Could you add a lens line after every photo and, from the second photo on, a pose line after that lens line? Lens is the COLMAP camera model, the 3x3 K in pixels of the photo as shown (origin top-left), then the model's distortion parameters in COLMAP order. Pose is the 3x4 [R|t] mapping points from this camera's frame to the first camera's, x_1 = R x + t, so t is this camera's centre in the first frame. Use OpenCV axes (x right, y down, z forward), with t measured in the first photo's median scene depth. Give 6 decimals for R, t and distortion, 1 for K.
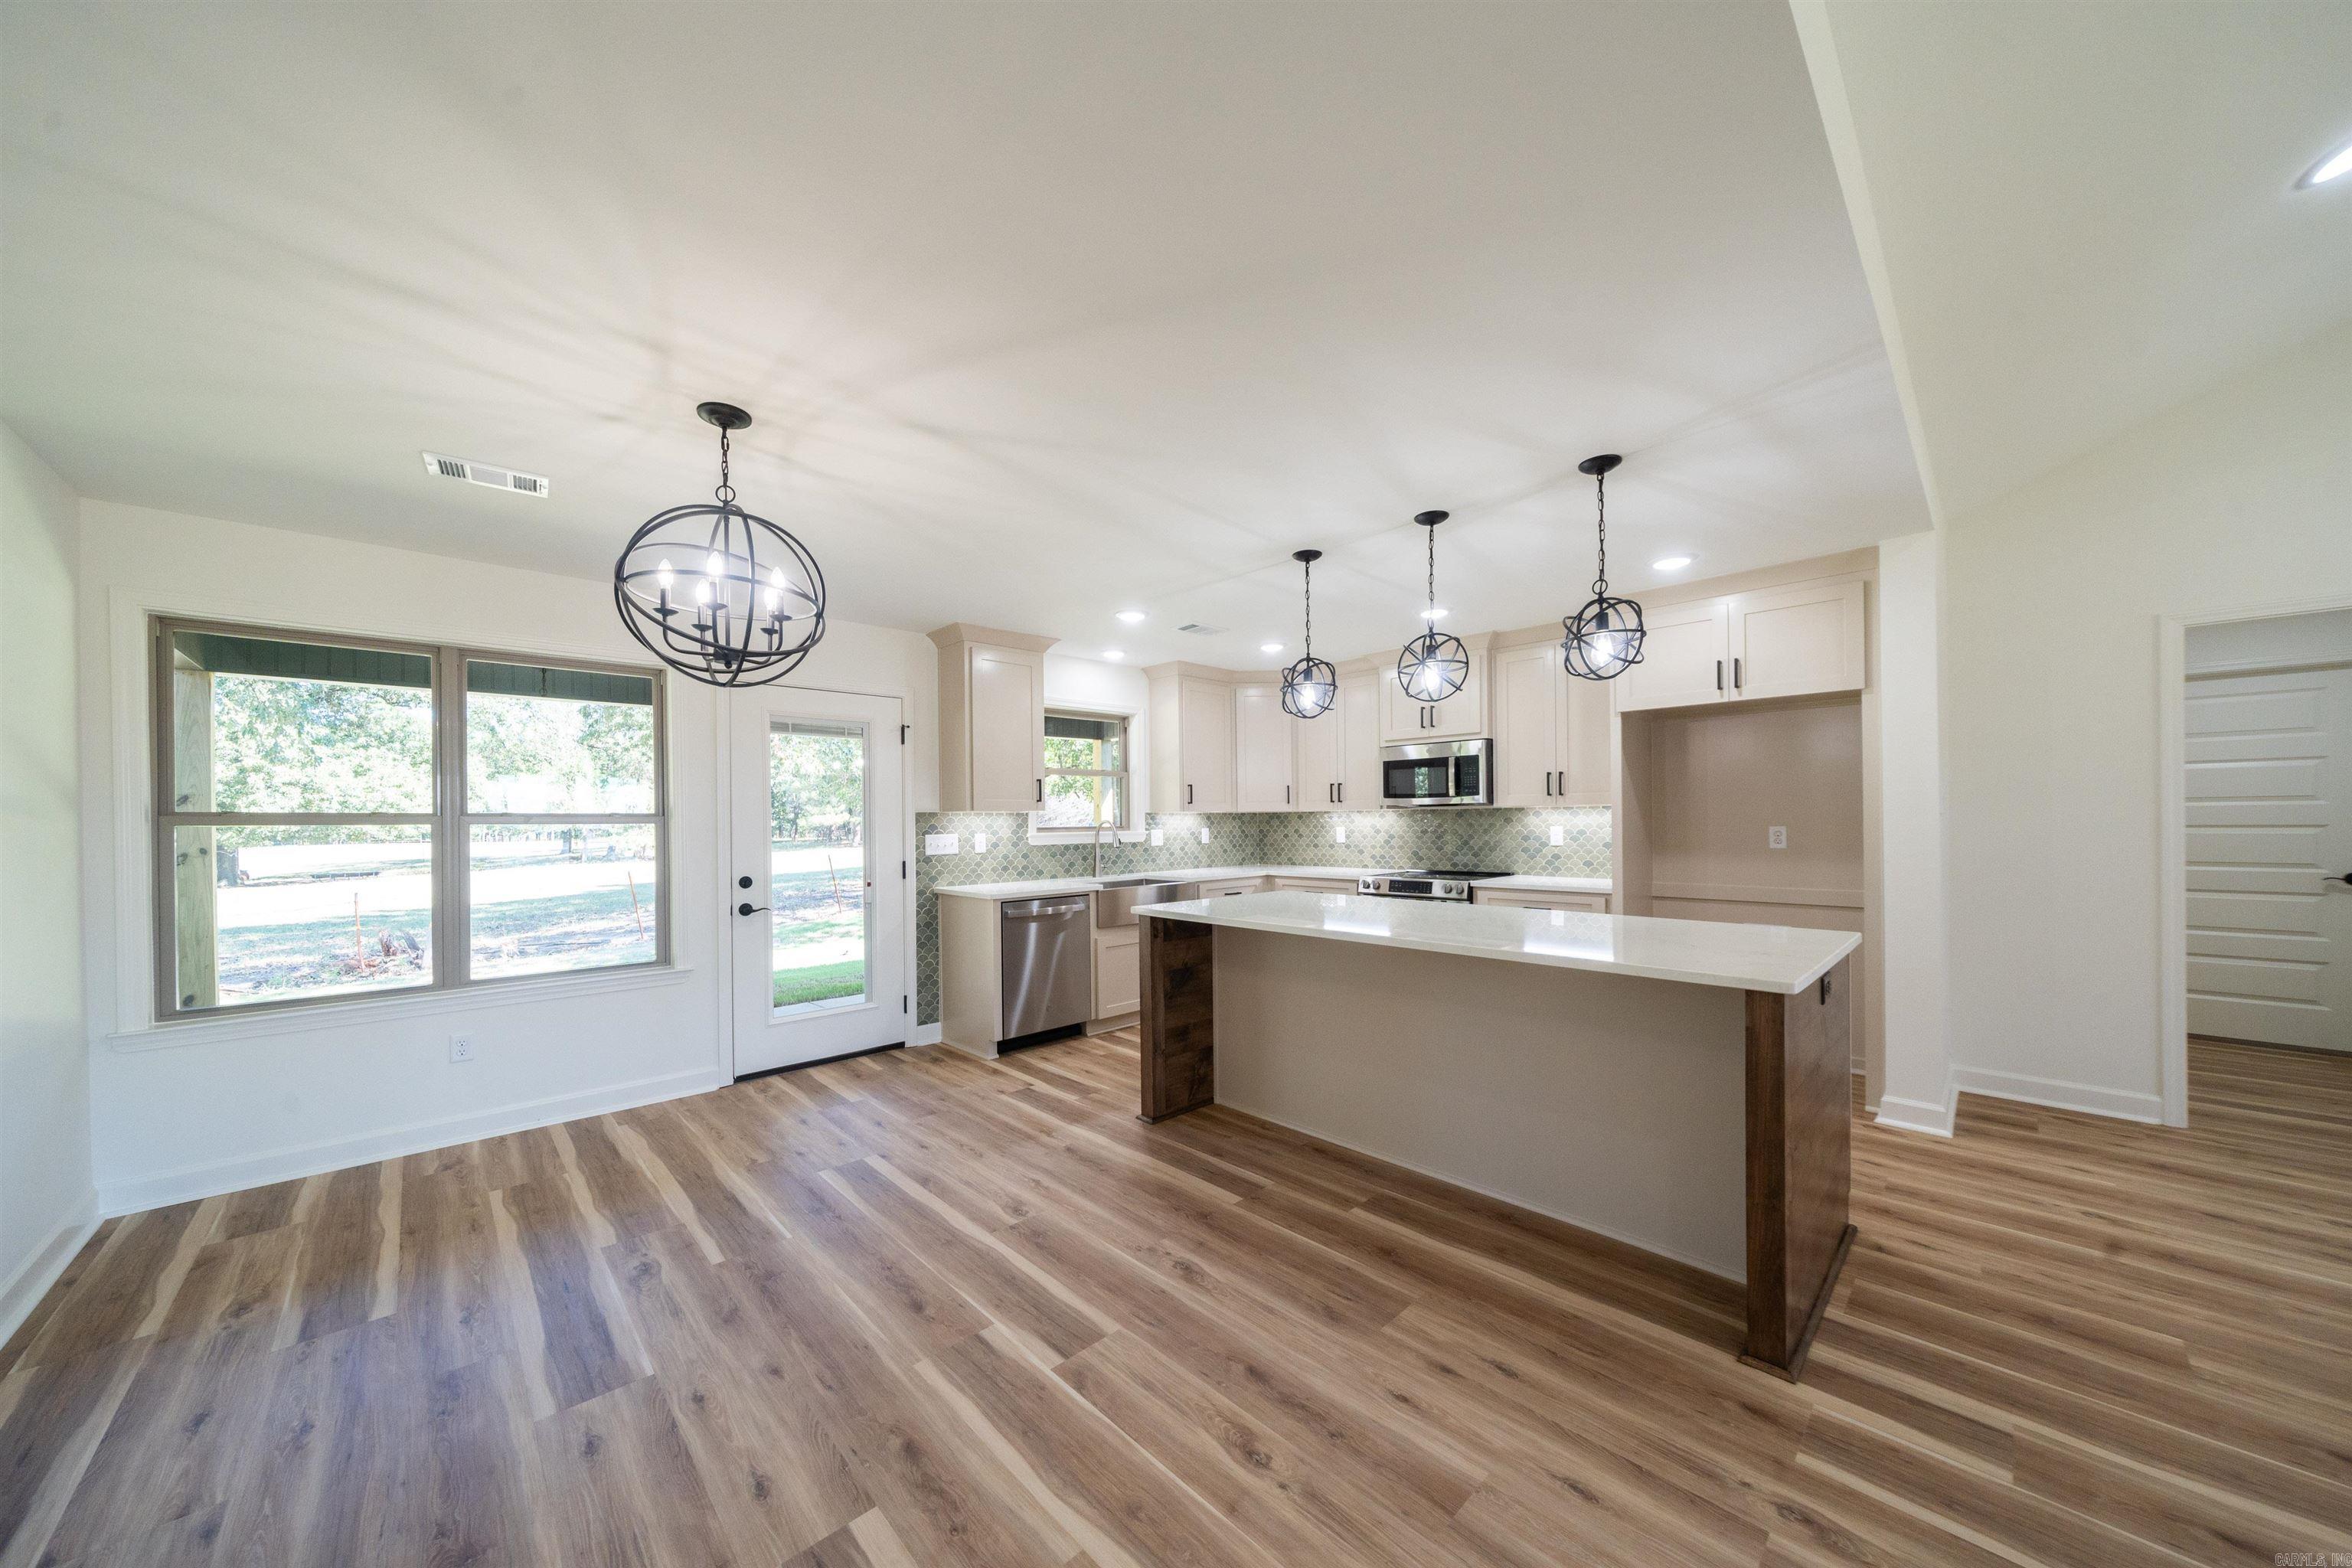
lens RADIAL K [[799.9, 0, 1165.6], [0, 799.9, 823.7], [0, 0, 1]] dist [-0.005217, -0.000234]
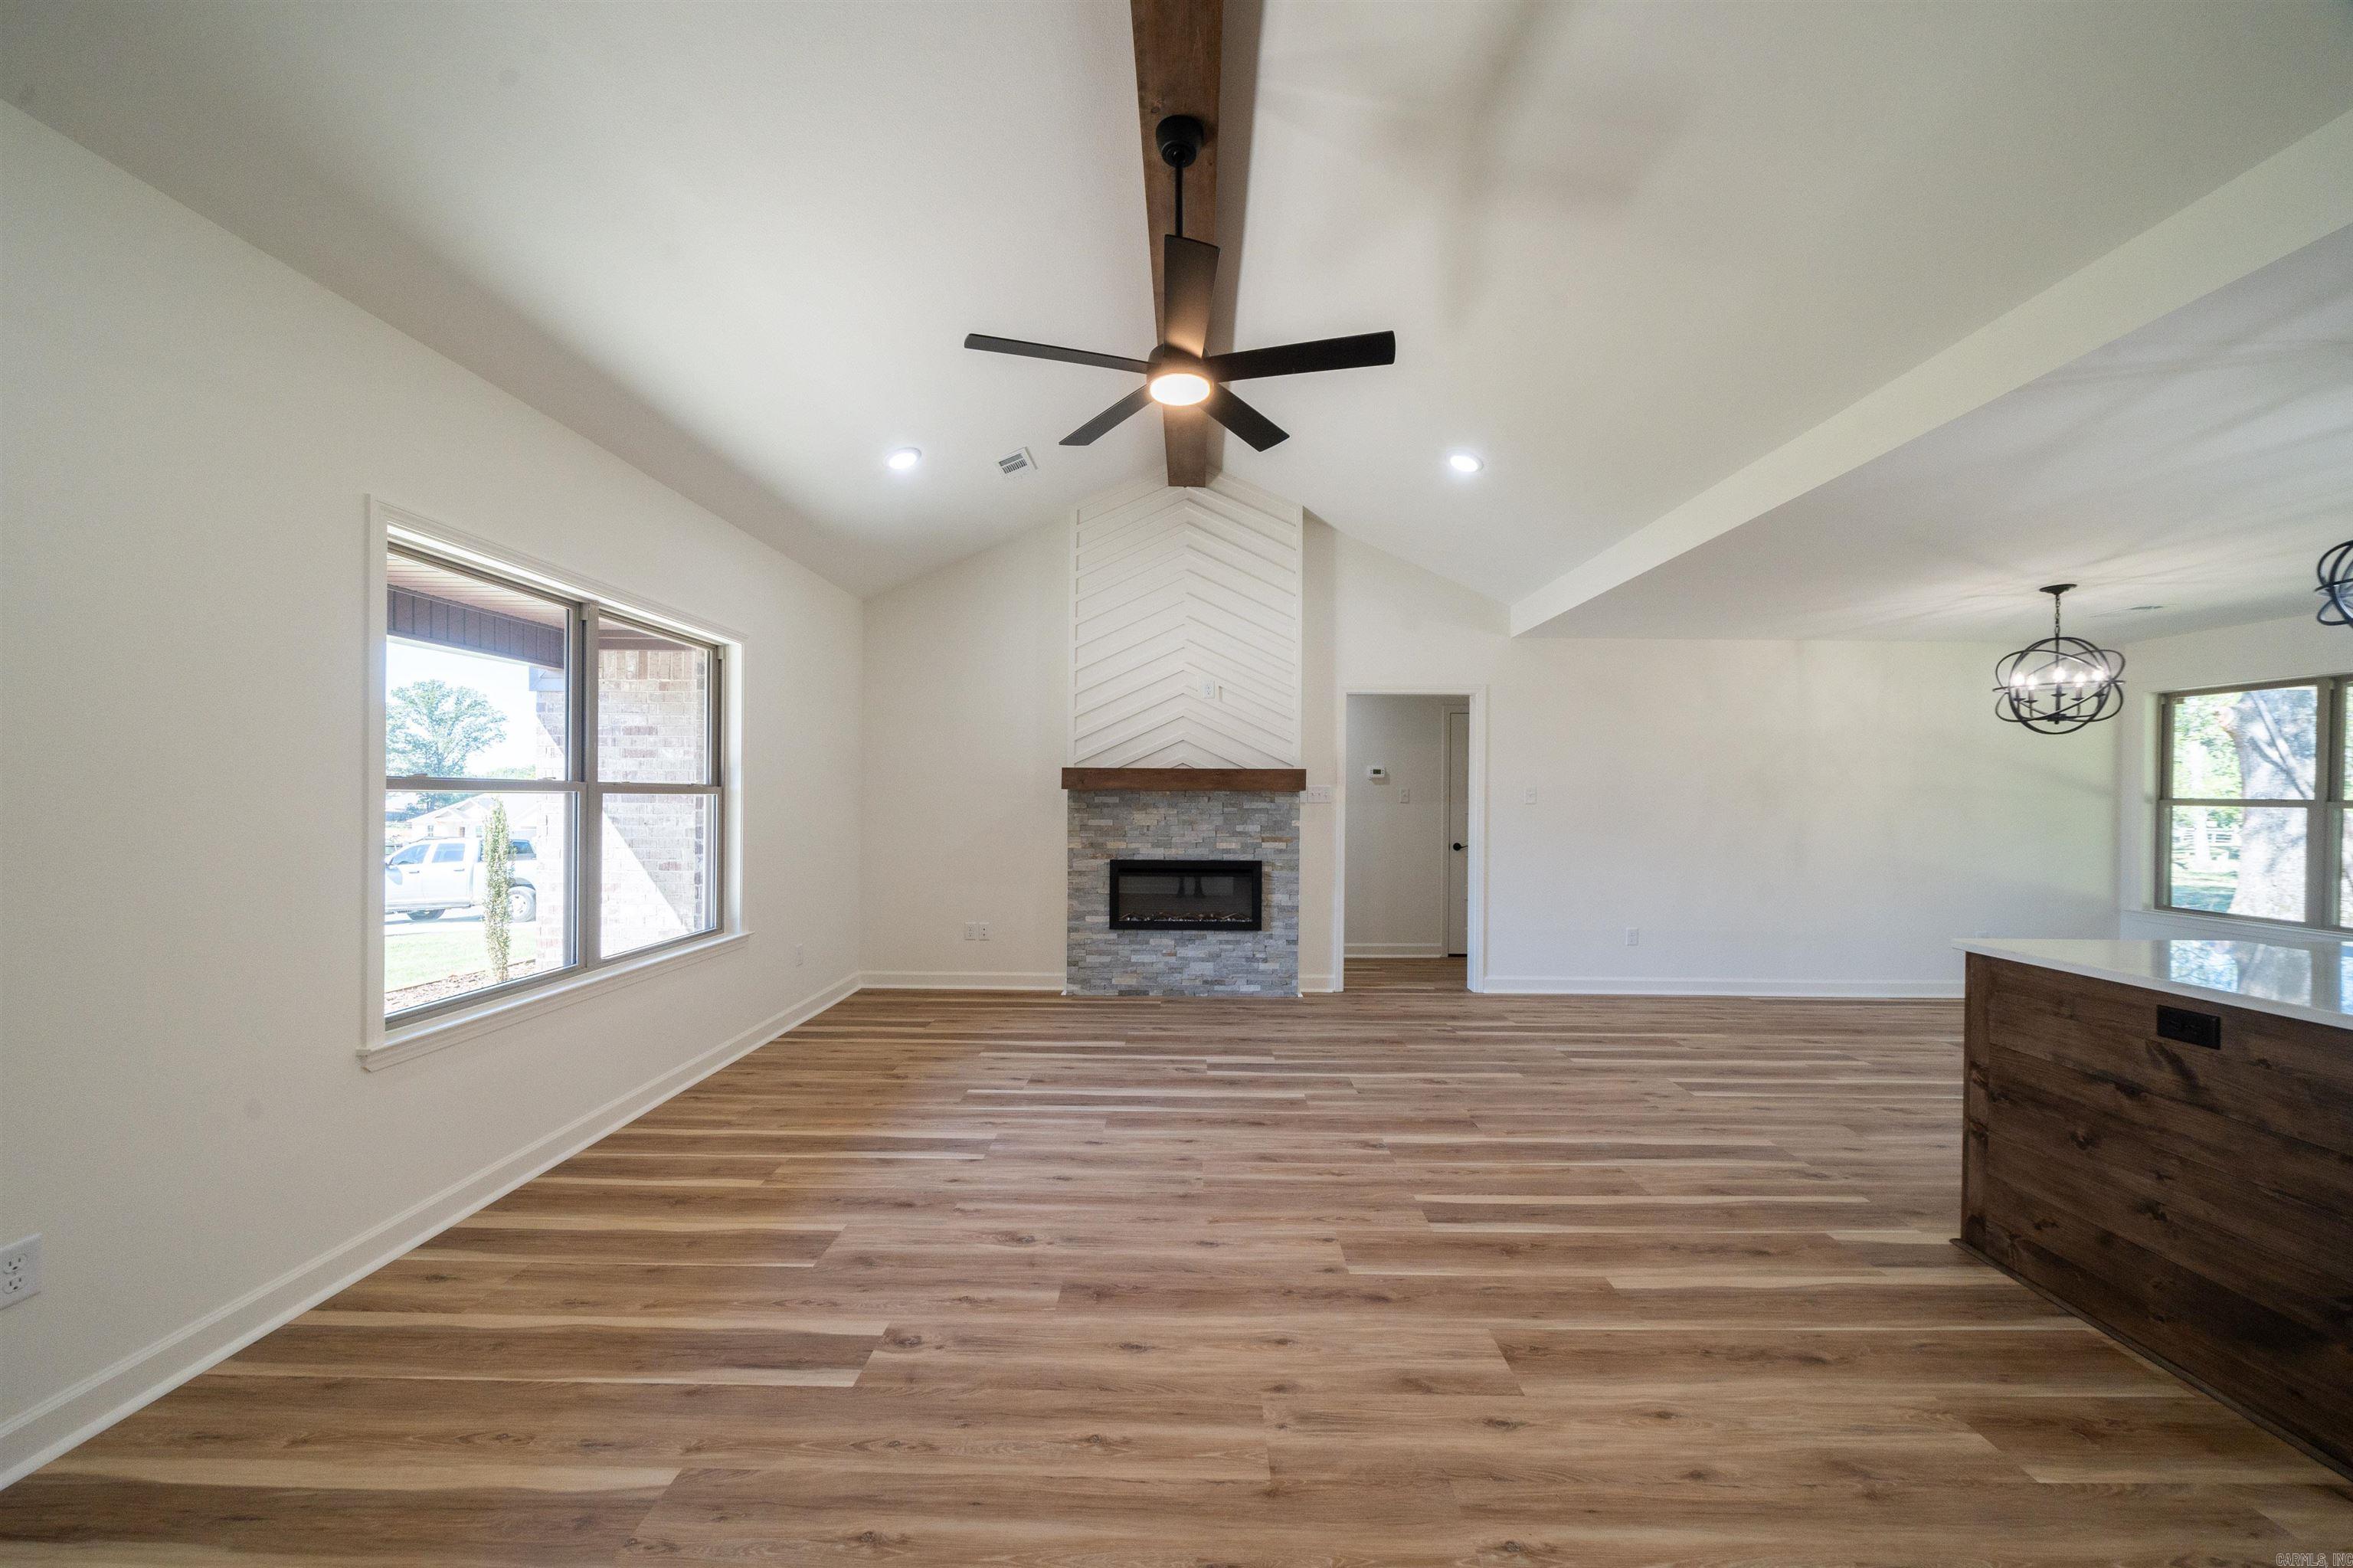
lens RADIAL K [[800.3, 0, 1188.9], [0, 800.3, 798.3], [0, 0, 1]] dist [-0.005217, -0.000234]
pose [[-0.689063, 0.008839, -0.724648, 0.975206], [-0.003812, 0.999868, 0.015821, -0.020593], [0.724692, 0.013664, -0.688938, 0.364071]]
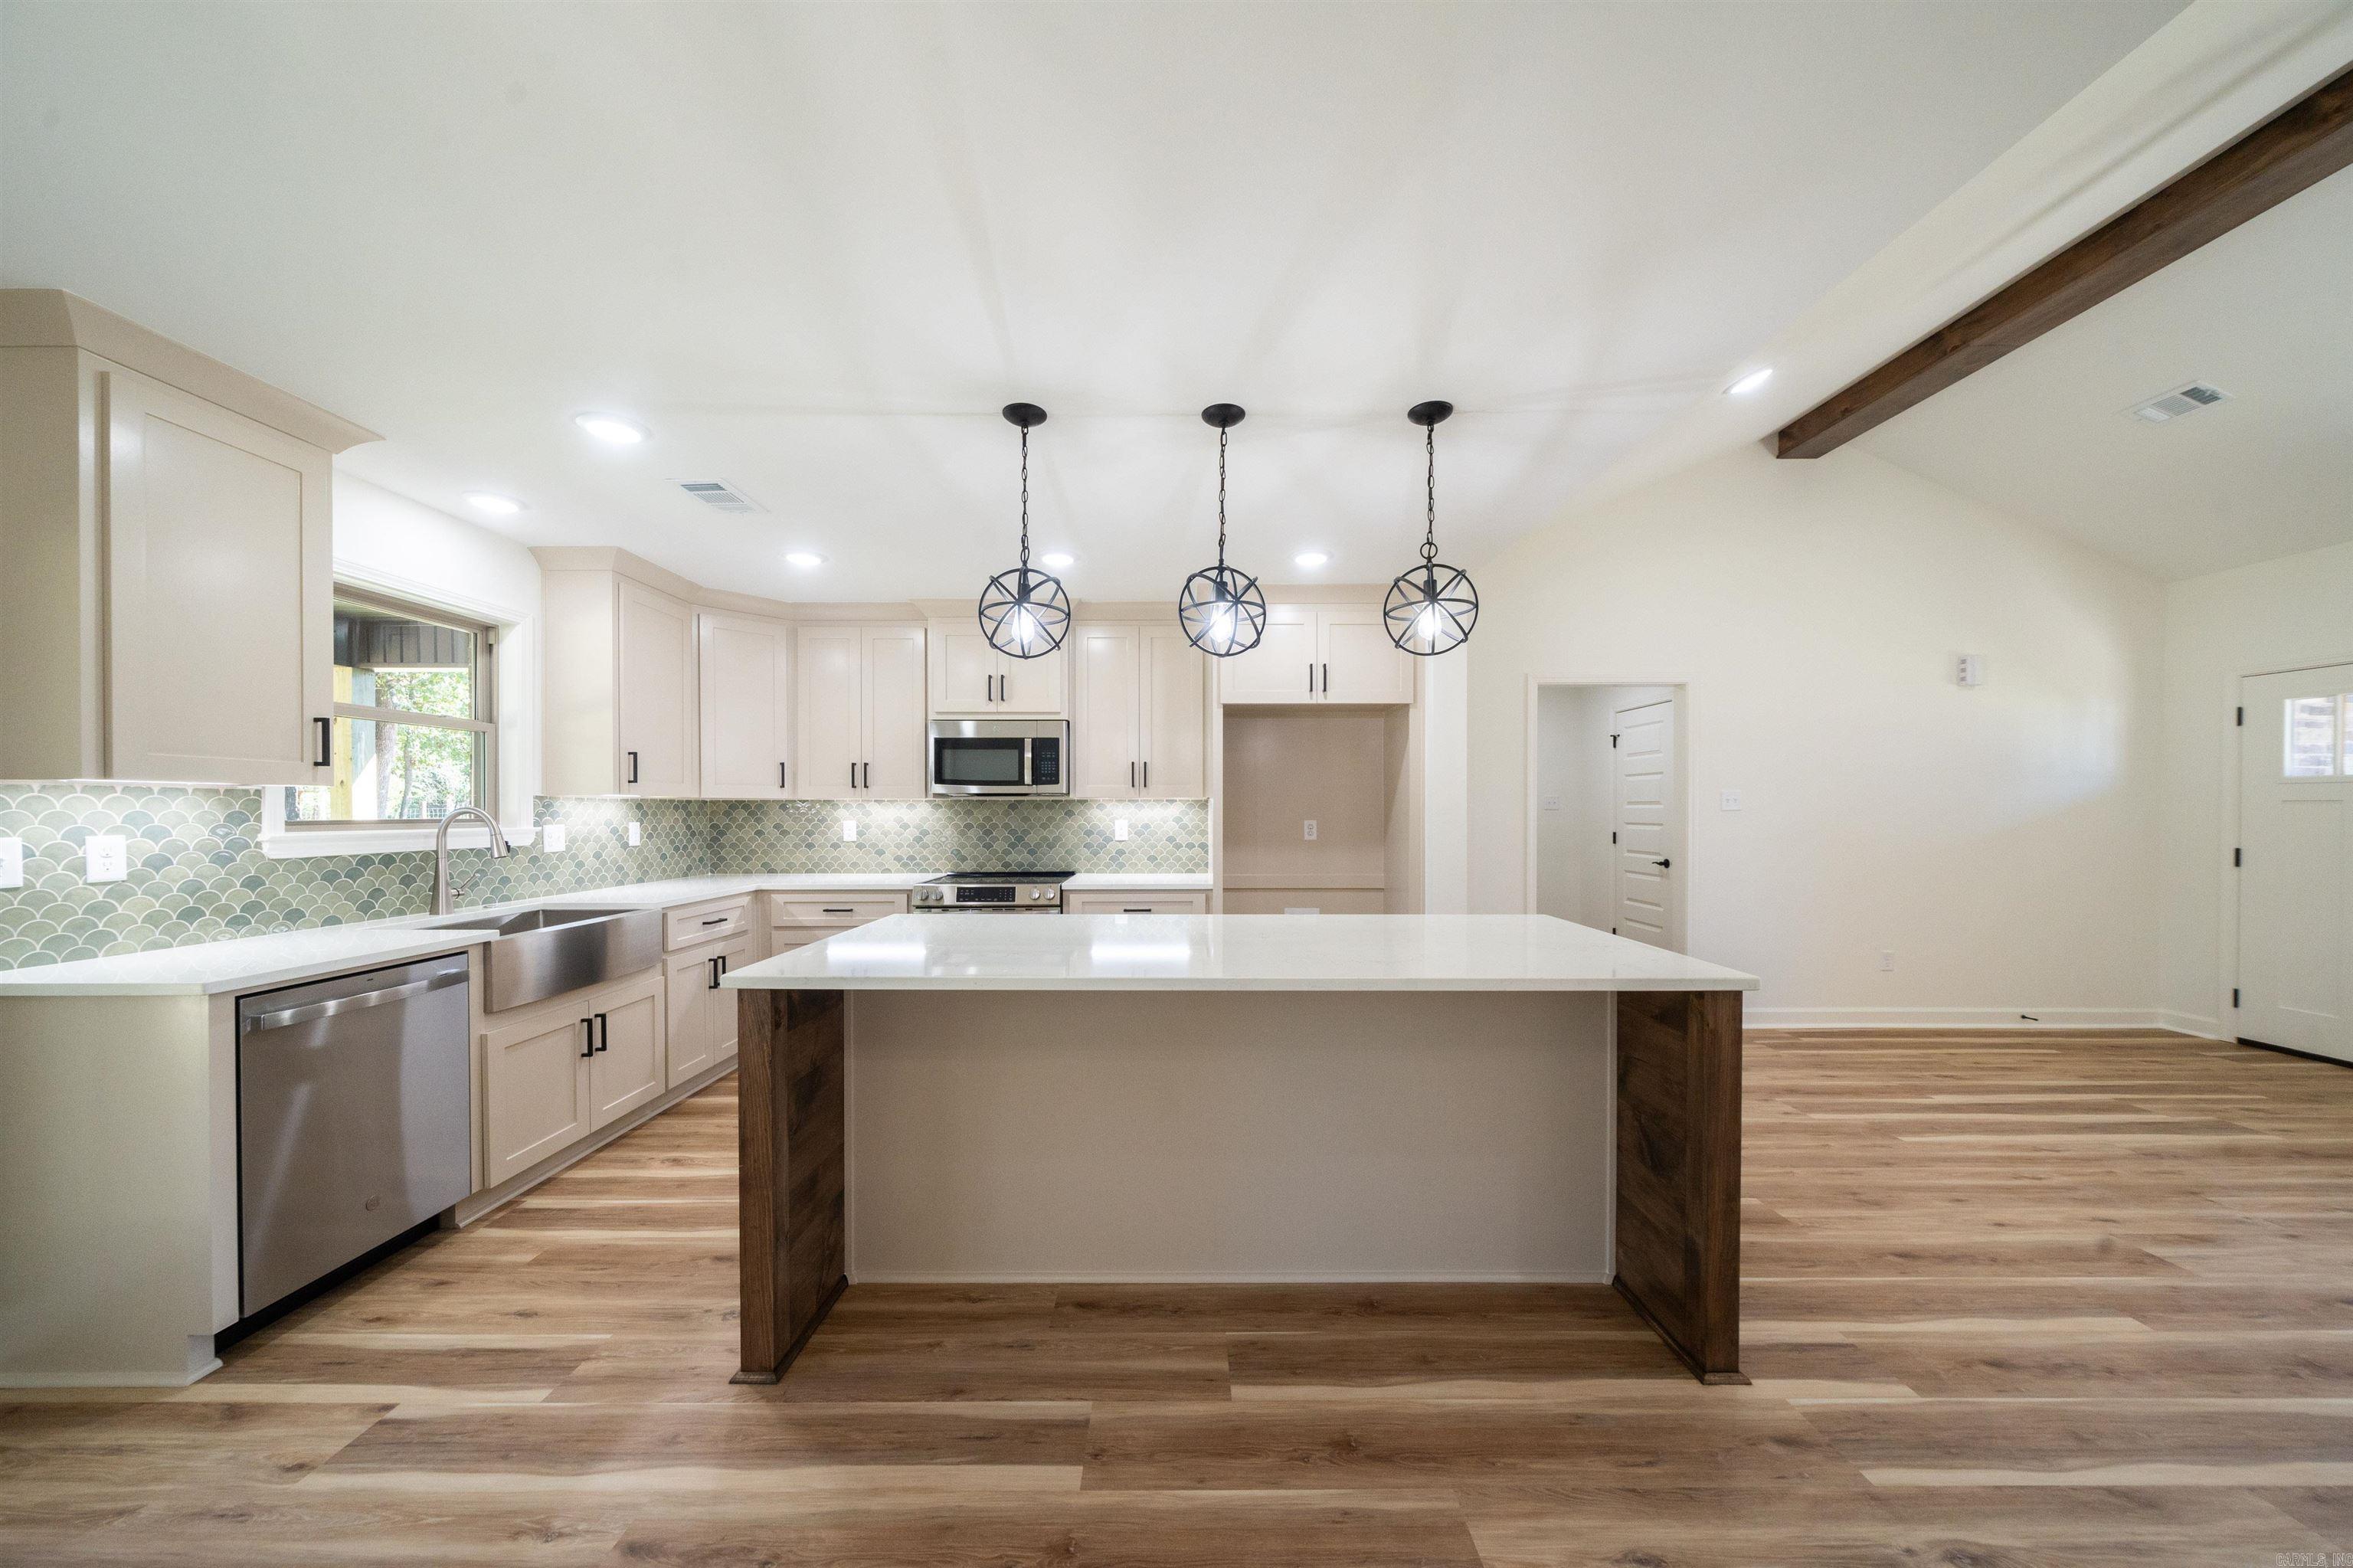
lens RADIAL K [[800.3, 0, 1185.0], [0, 800.3, 817.3], [0, 0, 1]] dist [-0.005217, -0.000234]
pose [[0.682188, 0.004130, 0.731165, -0.152508], [-0.003094, 0.999991, -0.002762, 0.002429], [-0.731170, -0.000378, 0.682195, 0.310801]]
